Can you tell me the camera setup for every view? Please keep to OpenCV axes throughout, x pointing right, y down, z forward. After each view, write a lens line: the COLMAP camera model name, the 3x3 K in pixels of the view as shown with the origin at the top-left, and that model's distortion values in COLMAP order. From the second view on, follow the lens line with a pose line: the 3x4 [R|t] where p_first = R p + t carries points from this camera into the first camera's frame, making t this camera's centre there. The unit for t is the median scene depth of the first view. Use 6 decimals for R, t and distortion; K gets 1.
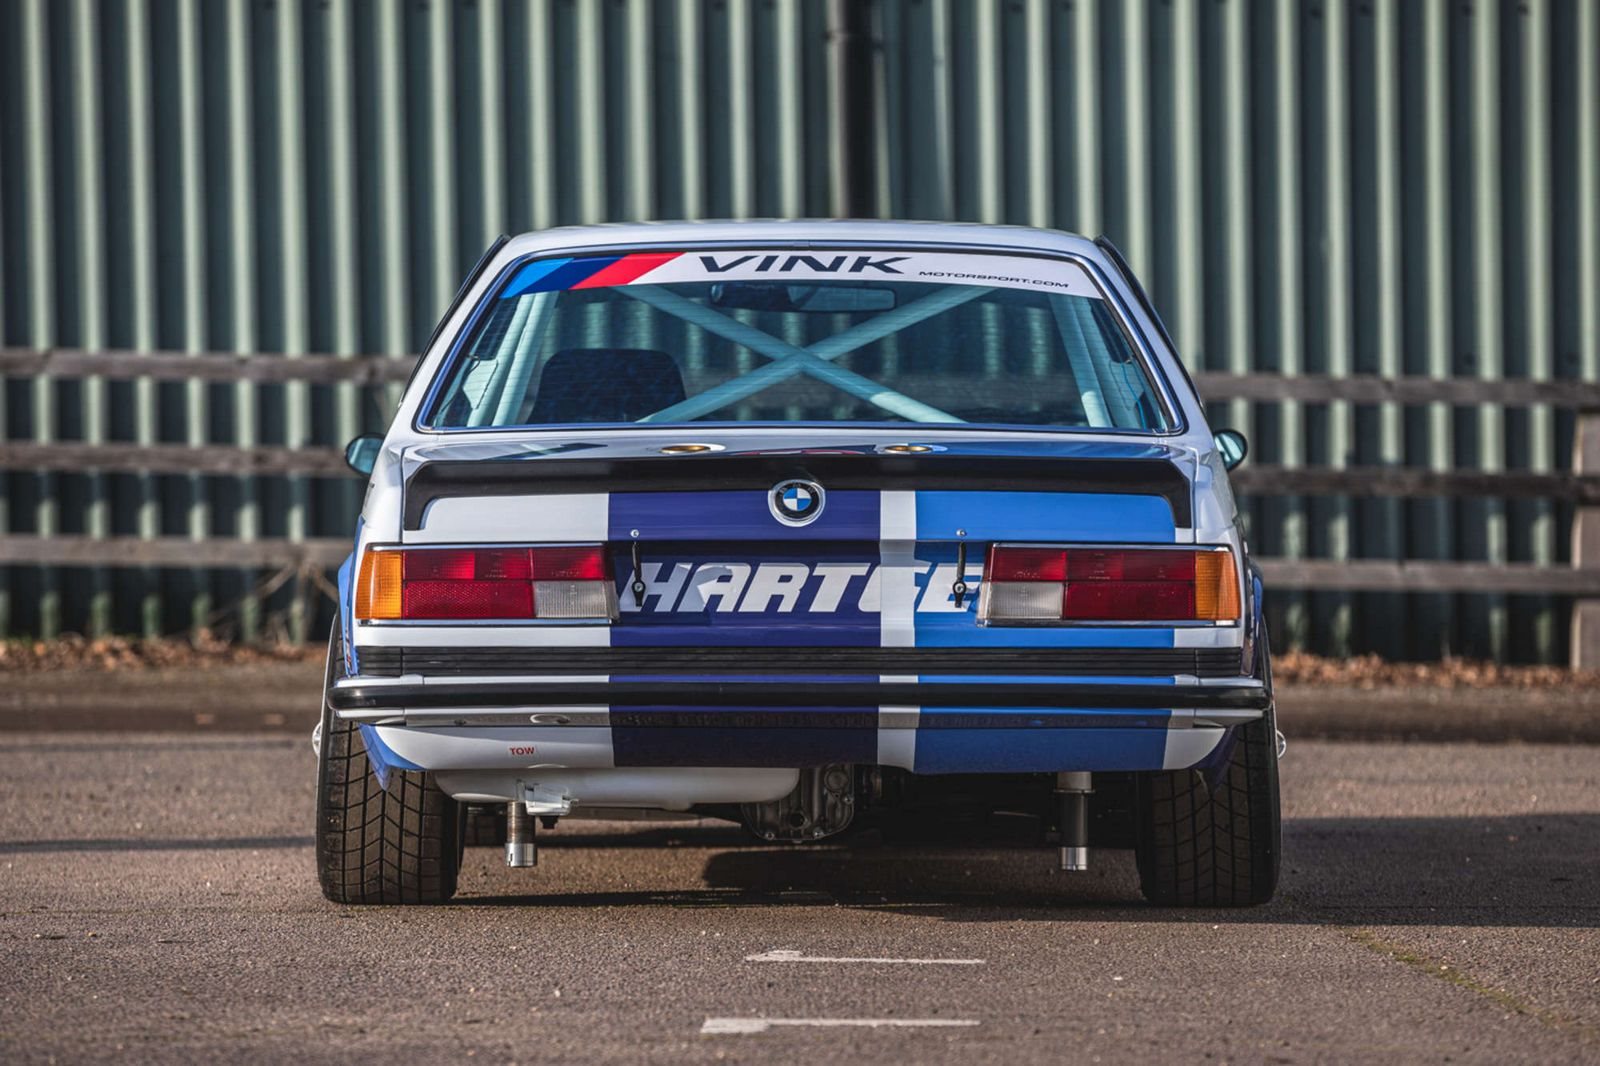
lens RADIAL K [[8744.3, 0, 799.8], [0, 8744.3, 490.0], [0, 0, 1]] dist [1.567616, 10.595907]
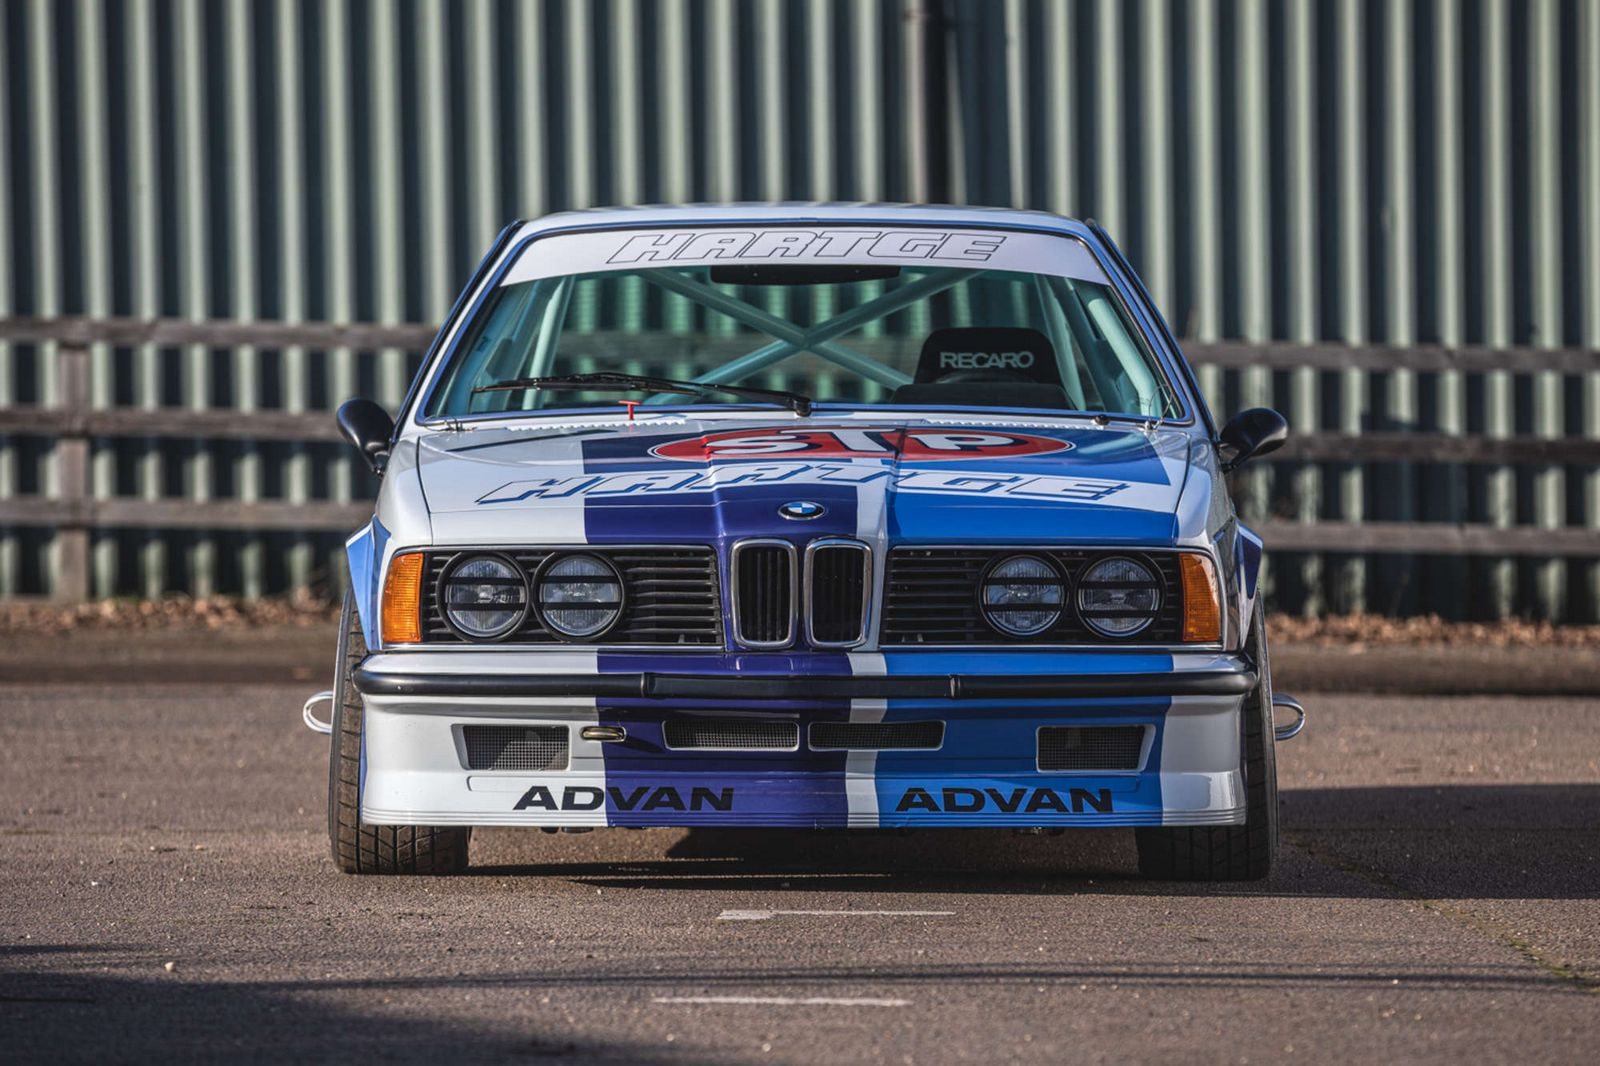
lens RADIAL K [[9450.1, 0, 800.0], [0, 9450.1, 533.0], [0, 0, 1]] dist [0.808032, 10.150124]
pose [[0.999872, 0.001124, -0.015985, 0.008847], [-0.001015, 0.999976, 0.006851, 0.001524], [0.015993, -0.006834, 0.999849, -0.114655]]
